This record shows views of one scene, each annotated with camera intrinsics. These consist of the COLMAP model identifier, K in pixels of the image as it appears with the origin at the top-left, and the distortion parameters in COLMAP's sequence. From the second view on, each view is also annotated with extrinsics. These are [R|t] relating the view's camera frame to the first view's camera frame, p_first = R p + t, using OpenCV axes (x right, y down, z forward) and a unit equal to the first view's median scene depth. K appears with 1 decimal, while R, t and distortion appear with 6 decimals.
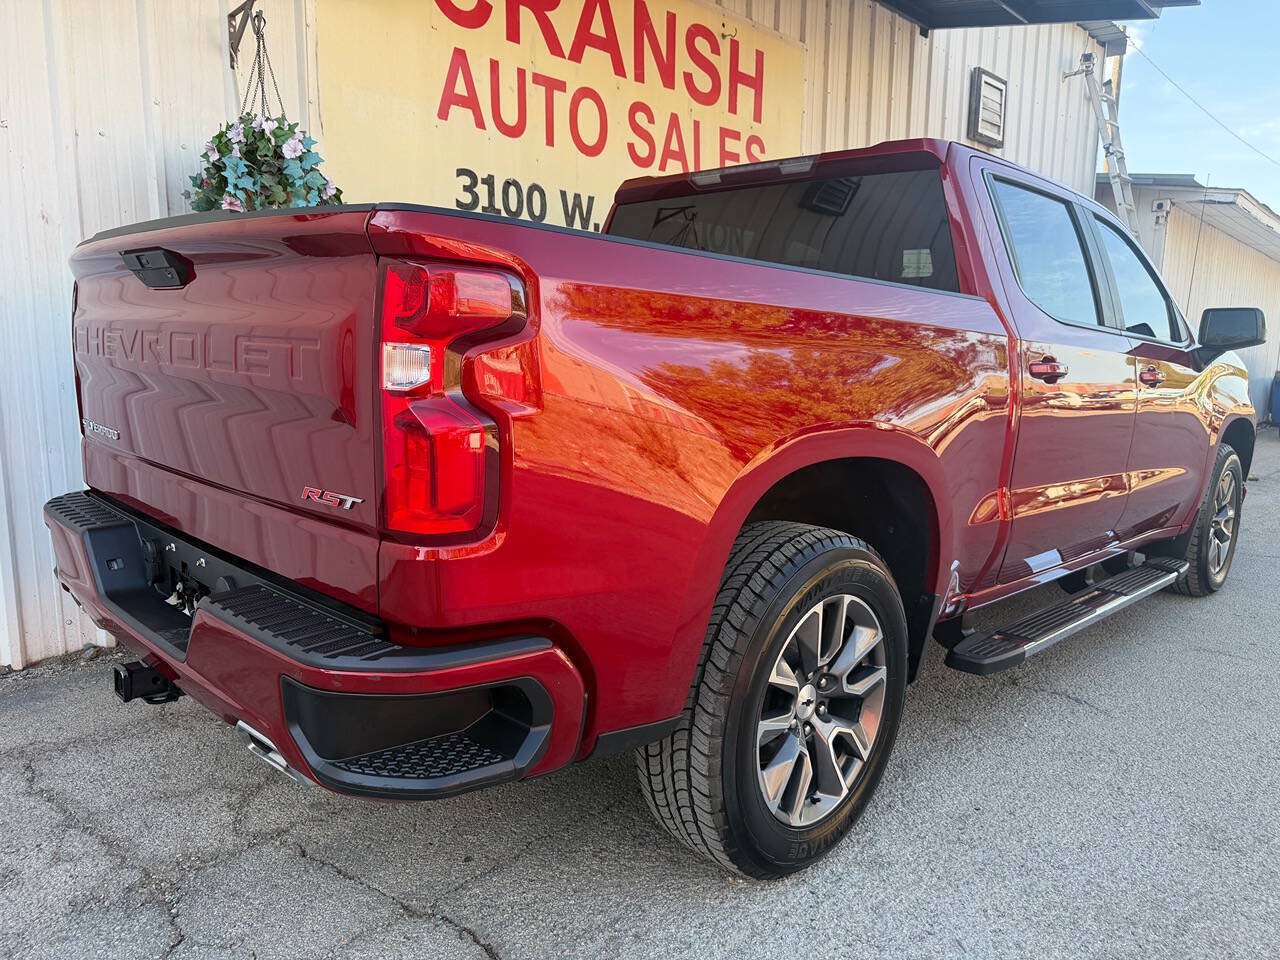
lens RADIAL K [[907.1, 0, 644.2], [0, 907.1, 475.6], [0, 0, 1]] dist [0.019064, -0.023679]
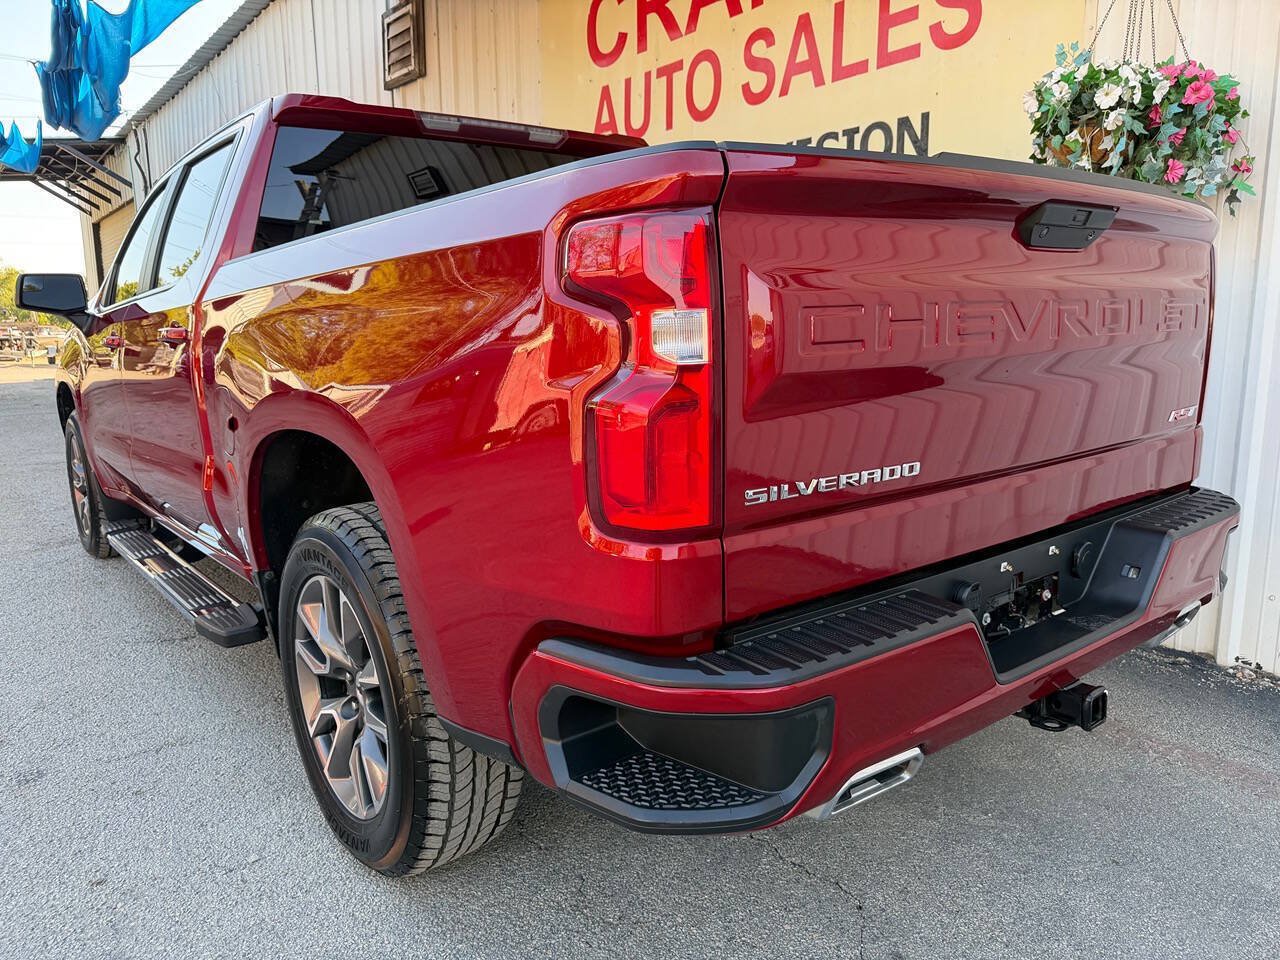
lens RADIAL K [[911.1, 0, 647.3], [0, 911.1, 476.0], [0, 0, 1]] dist [-0.001101, -0.001262]
pose [[-0.134382, 0.143708, -0.980454, 0.993388], [-0.124569, 0.979129, 0.160588, -0.133587], [0.983069, 0.143714, -0.113676, 1.147812]]
